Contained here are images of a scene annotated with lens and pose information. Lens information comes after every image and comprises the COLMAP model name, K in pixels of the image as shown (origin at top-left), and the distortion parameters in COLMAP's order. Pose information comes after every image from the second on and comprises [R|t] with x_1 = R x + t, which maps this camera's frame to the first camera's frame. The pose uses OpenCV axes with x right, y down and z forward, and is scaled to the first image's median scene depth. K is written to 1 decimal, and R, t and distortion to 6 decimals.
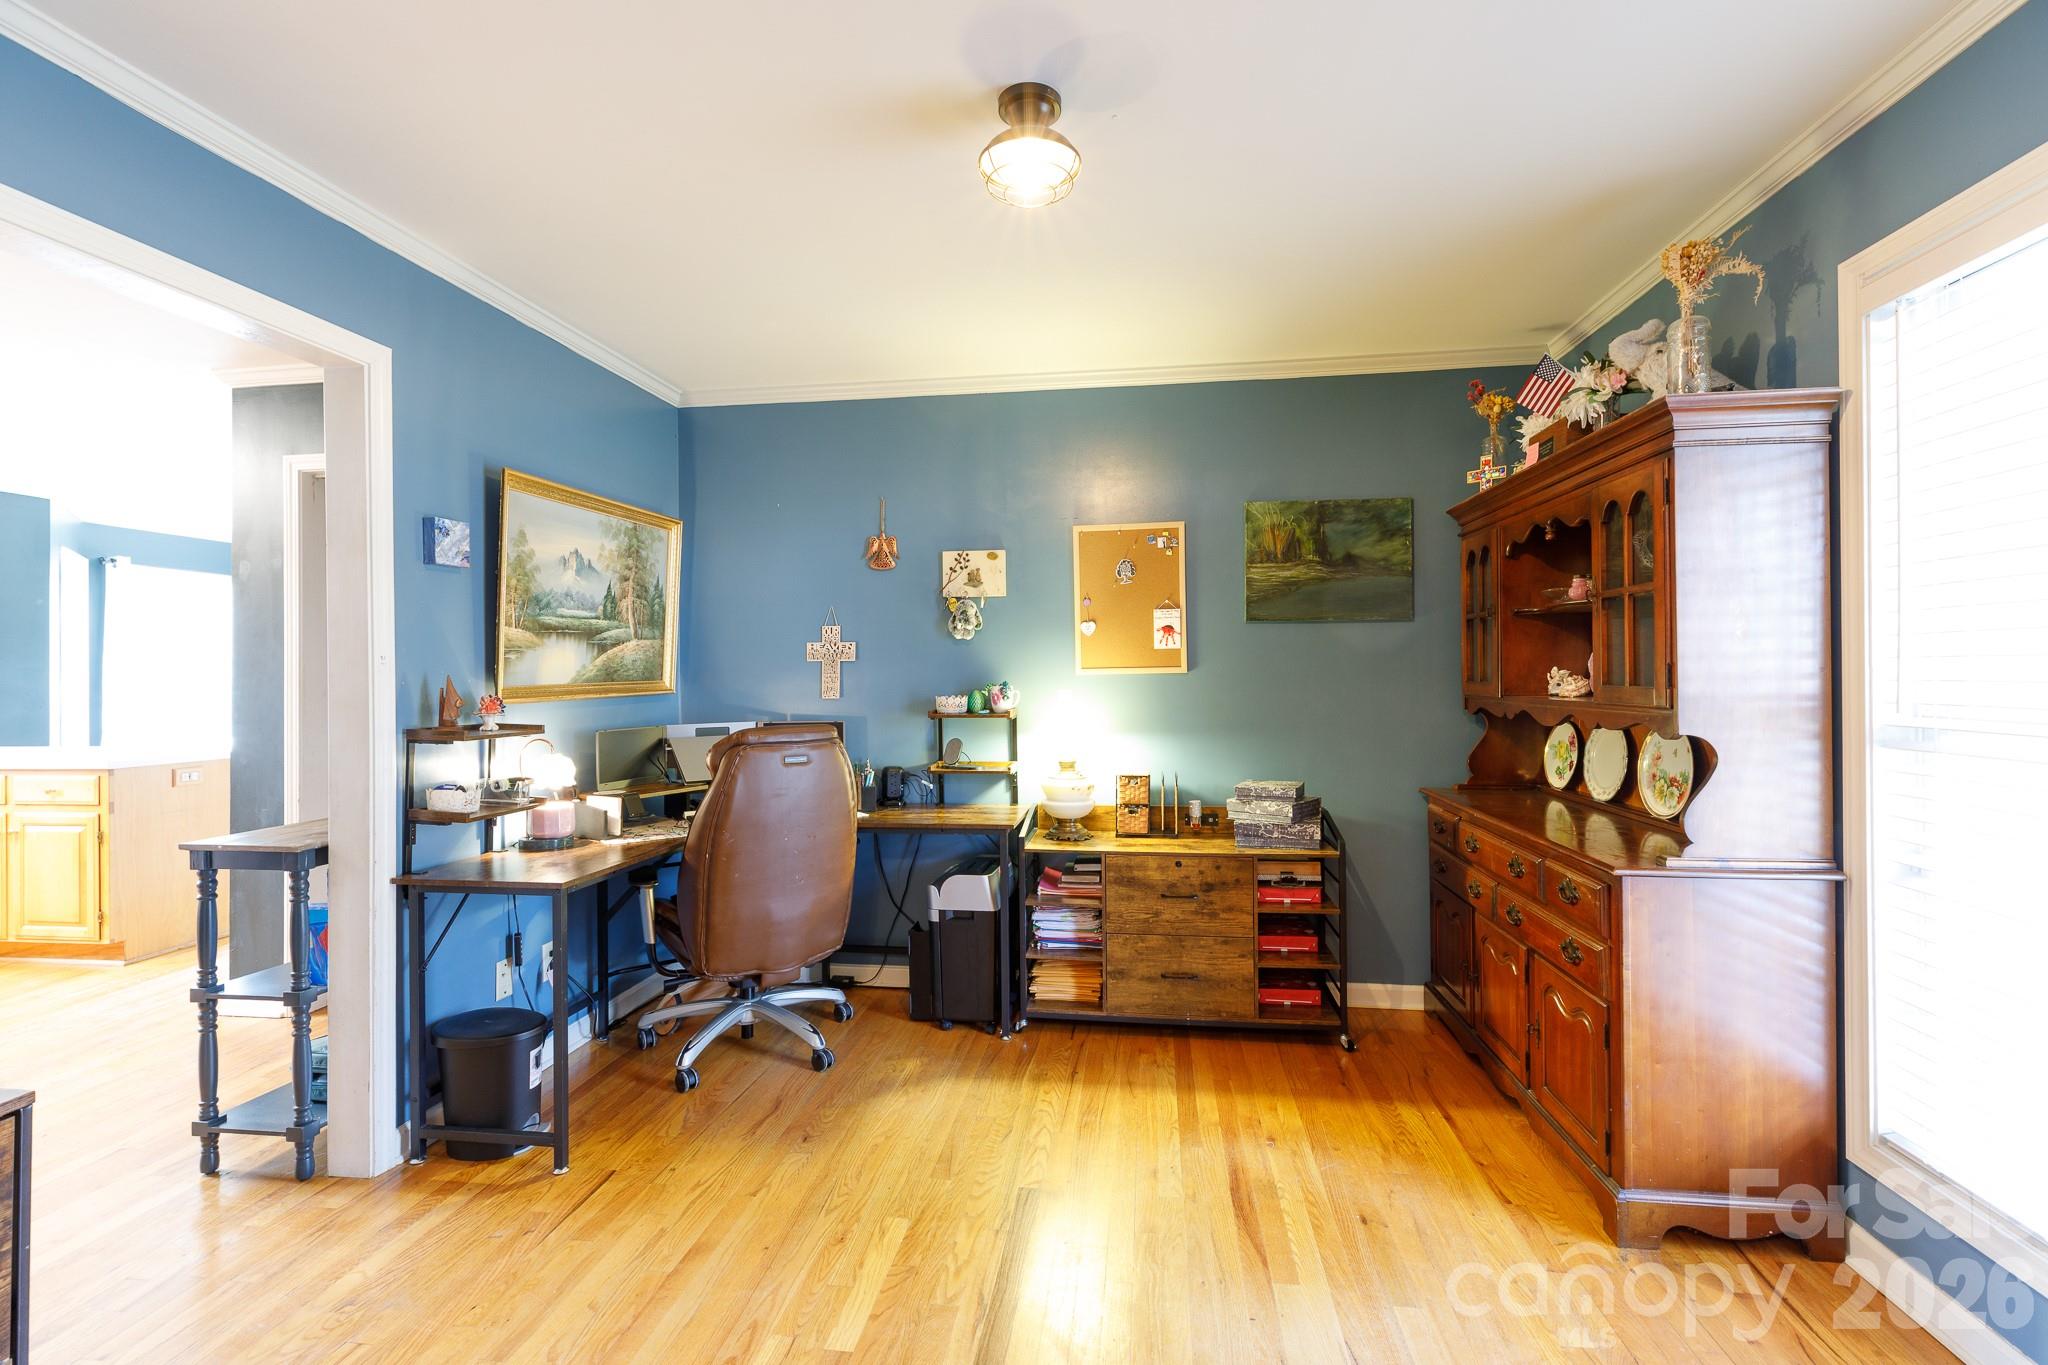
lens RADIAL K [[919.3, 0, 1029.7], [0, 919.3, 672.8], [0, 0, 1]] dist [0.000654, 0.002326]
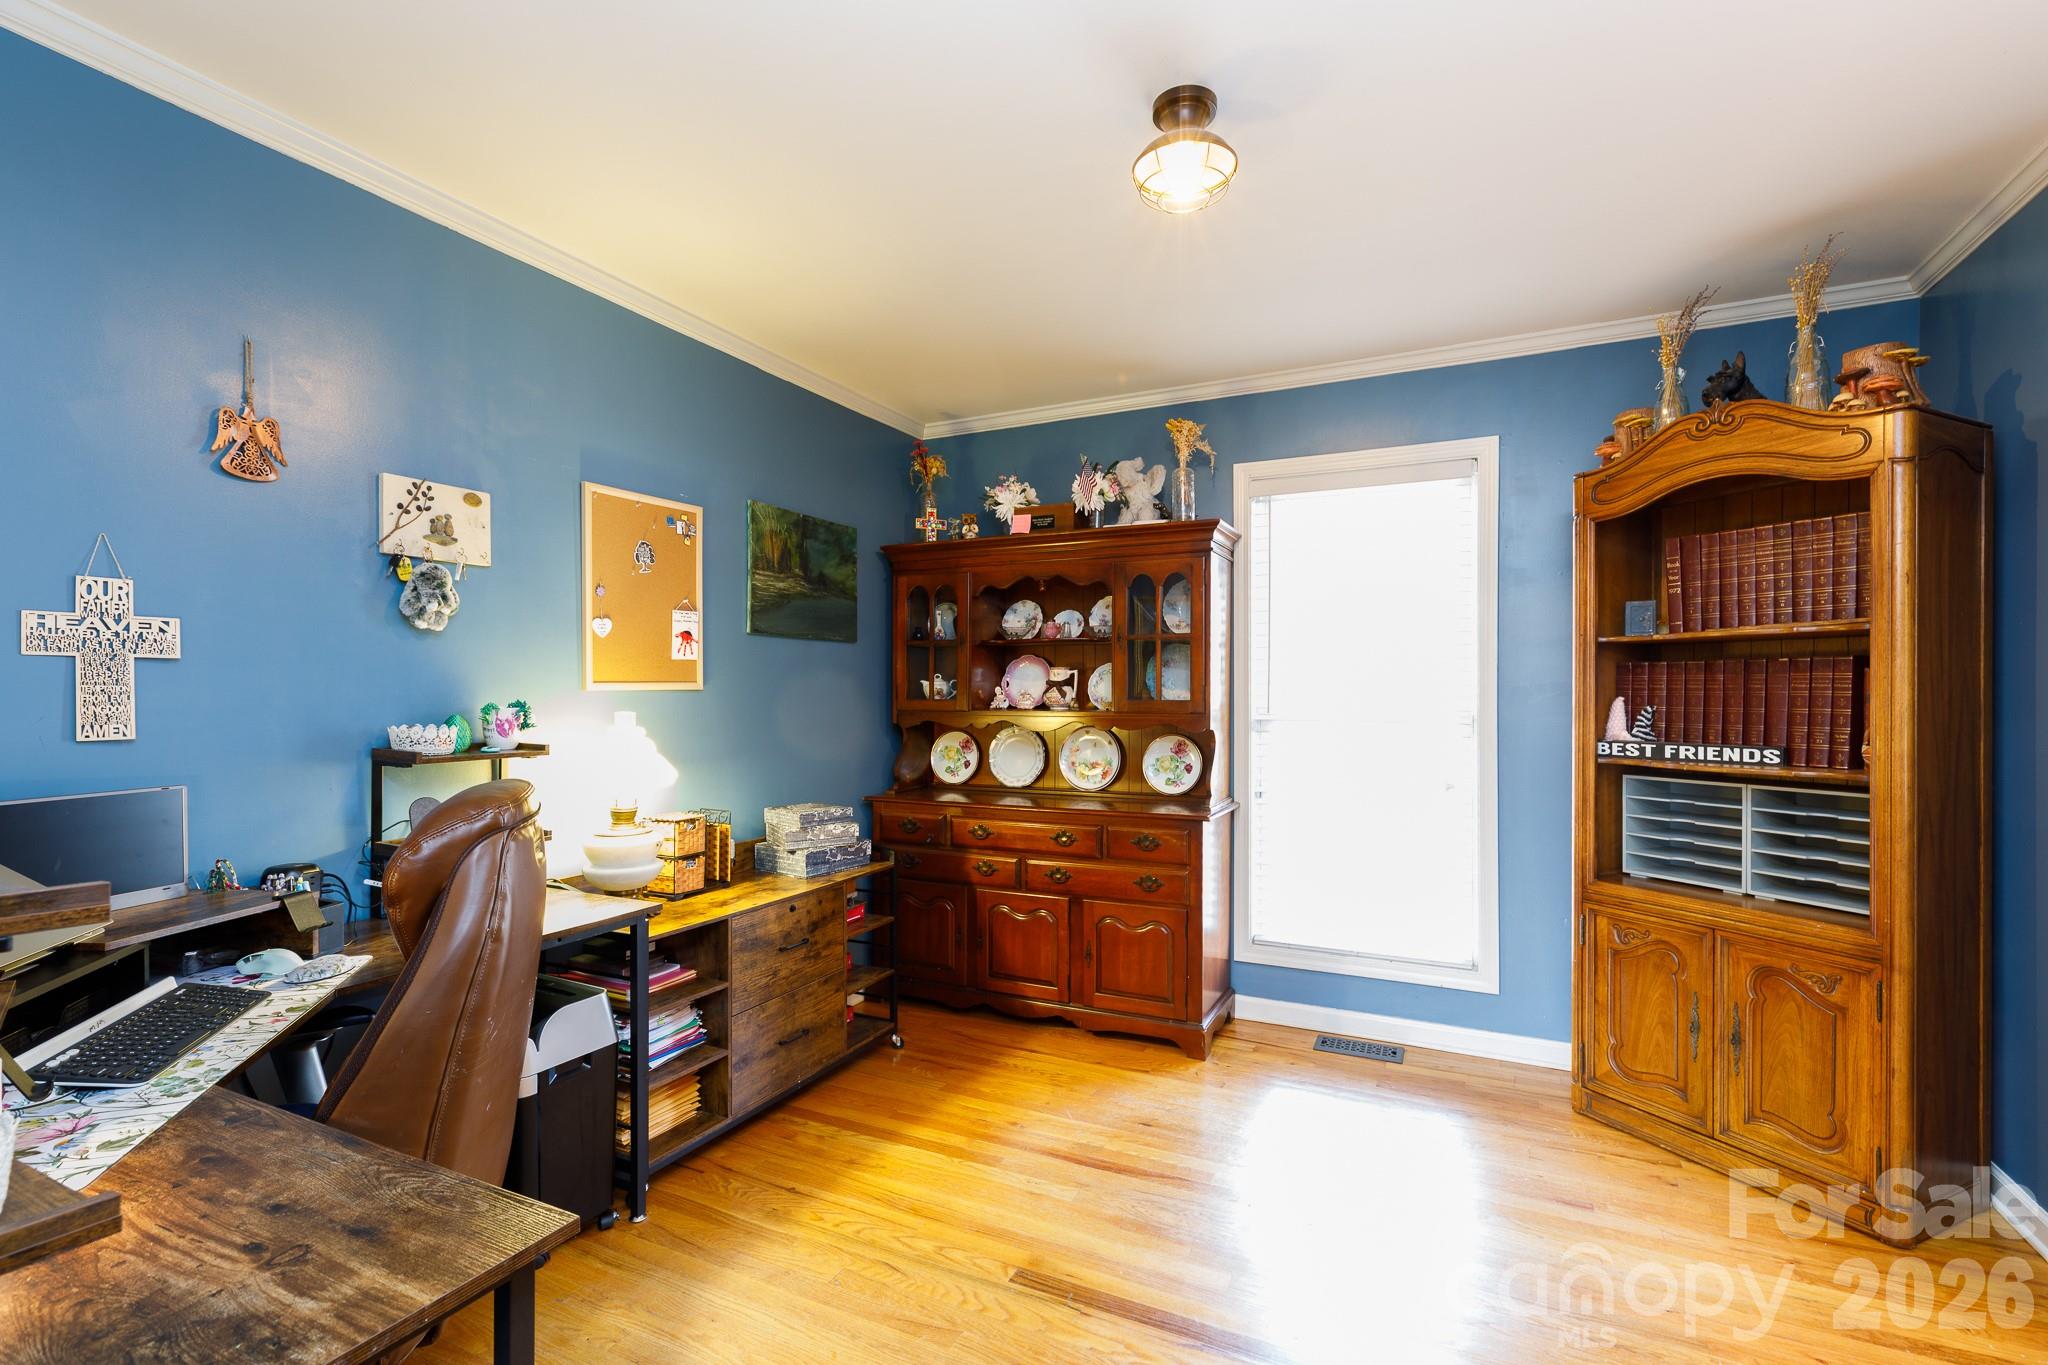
lens RADIAL K [[919.3, 0, 1032.6], [0, 919.3, 698.2], [0, 0, 1]] dist [0.000654, 0.002326]
pose [[0.309046, -0.000398, 0.951047, -0.539322], [-0.001522, 0.999998, 0.000913, 0.006874], [-0.951046, -0.001729, 0.309045, 0.465094]]
